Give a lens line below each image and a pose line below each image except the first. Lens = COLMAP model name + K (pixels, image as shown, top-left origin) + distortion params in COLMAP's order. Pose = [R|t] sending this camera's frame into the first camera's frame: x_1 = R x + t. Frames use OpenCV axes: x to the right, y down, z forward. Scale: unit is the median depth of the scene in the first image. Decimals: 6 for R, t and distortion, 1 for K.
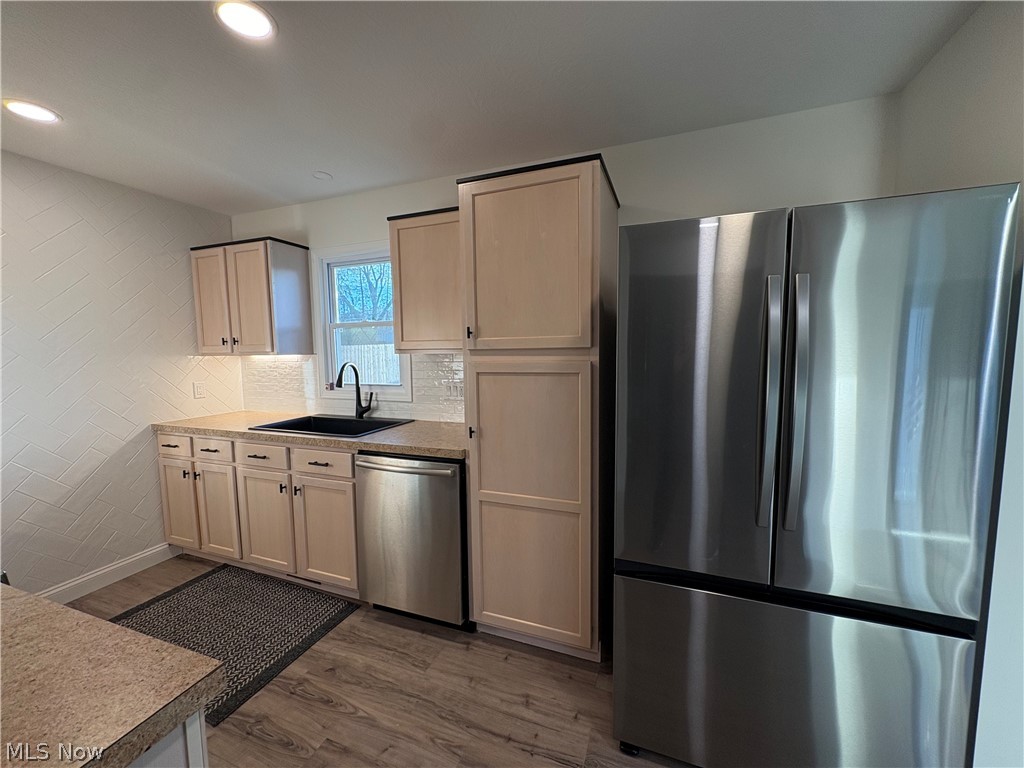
lens RADIAL K [[407.0, 0, 512.6], [0, 407.0, 383.6], [0, 0, 1]] dist [0.000528, 0.000459]
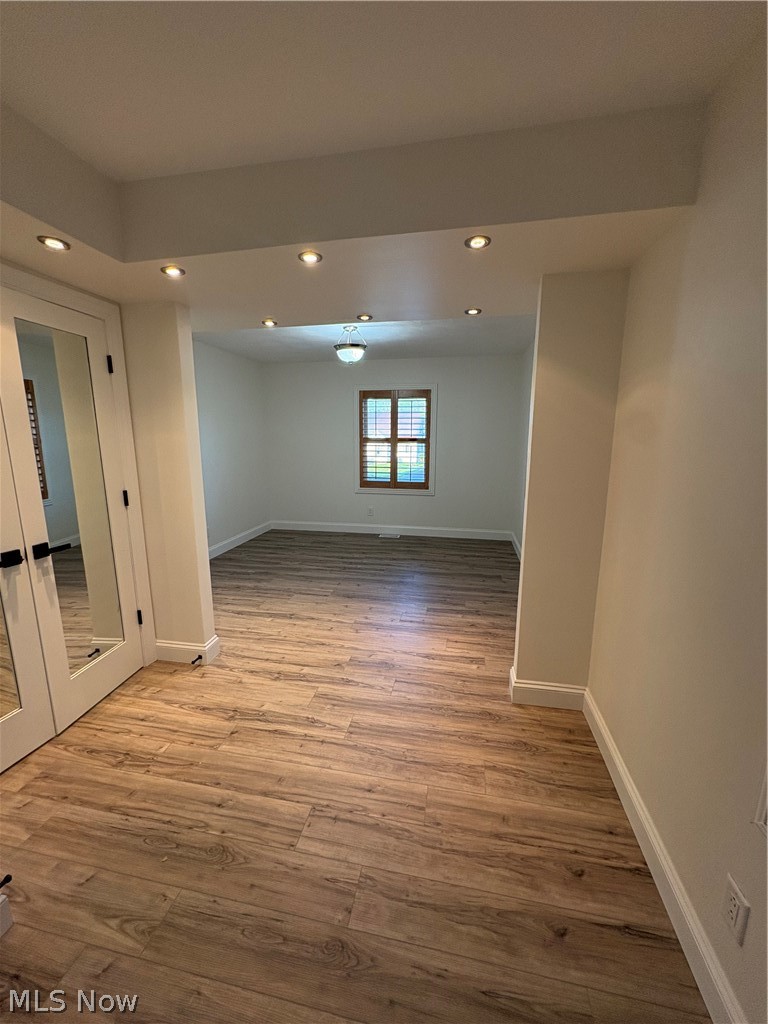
lens RADIAL K [[407.0, 0, 384.1], [0, 407.0, 511.1], [0, 0, 1]] dist [0.000528, 0.000459]
pose [[-0.985359, 0.041456, -0.165378, 0.008061], [-0.005406, 0.961903, 0.273337, -0.169837], [0.170409, 0.270229, -0.947595, 1.624560]]
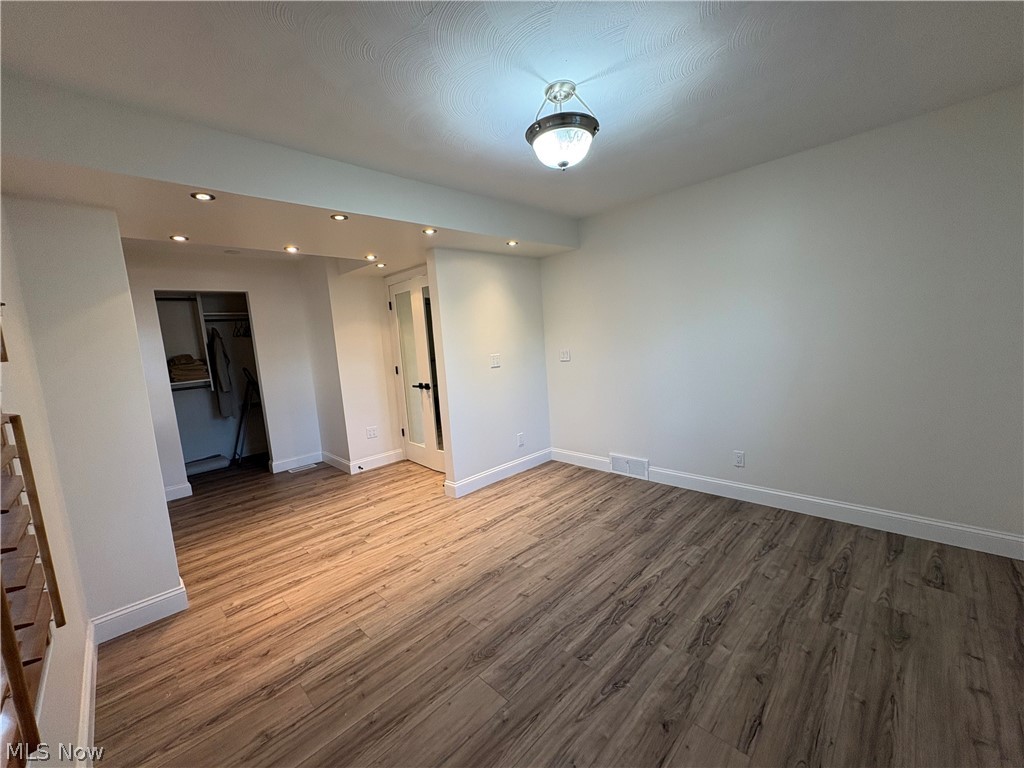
lens RADIAL K [[407.0, 0, 511.8], [0, 407.0, 384.8], [0, 0, 1]] dist [0.000528, 0.000459]
pose [[0.408810, -0.126926, 0.903750, -1.357206], [0.144761, 0.986763, 0.073101, 0.130244], [-0.901065, 0.100944, 0.421773, -1.167287]]
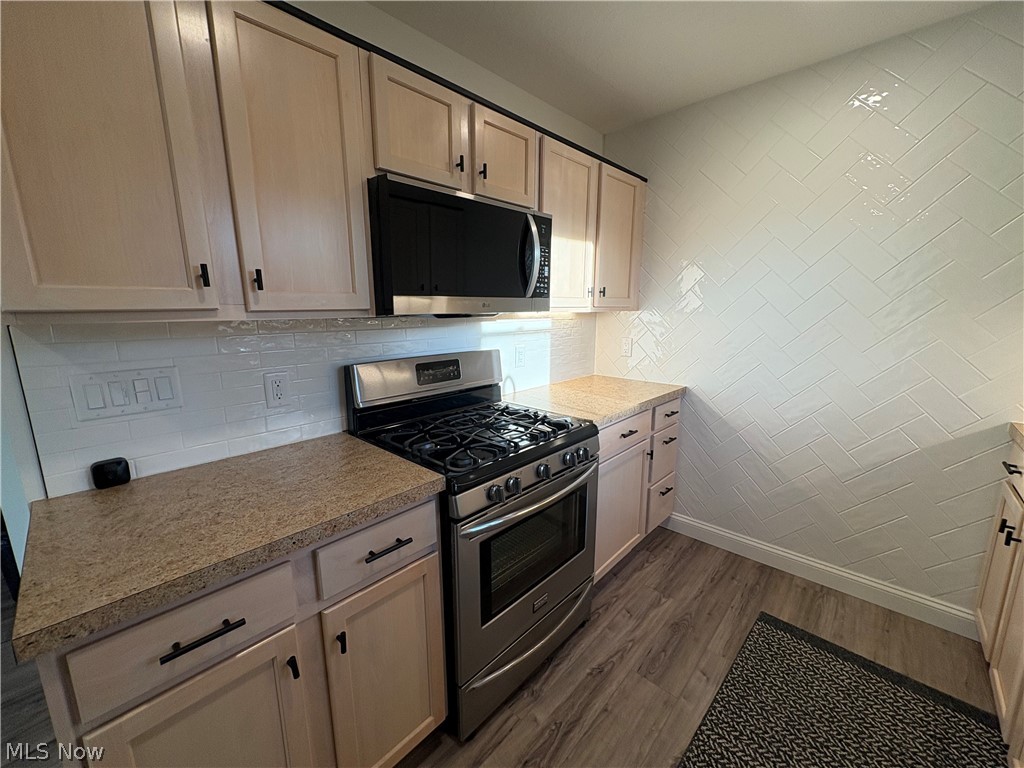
lens RADIAL K [[407.0, 0, 512.5], [0, 407.0, 383.4], [0, 0, 1]] dist [0.000528, 0.000459]
pose [[-0.375174, 0.185201, -0.908265, 0.362756], [-0.077005, 0.970224, 0.229643, 0.078151], [0.923750, 0.156097, -0.349741, -0.869885]]
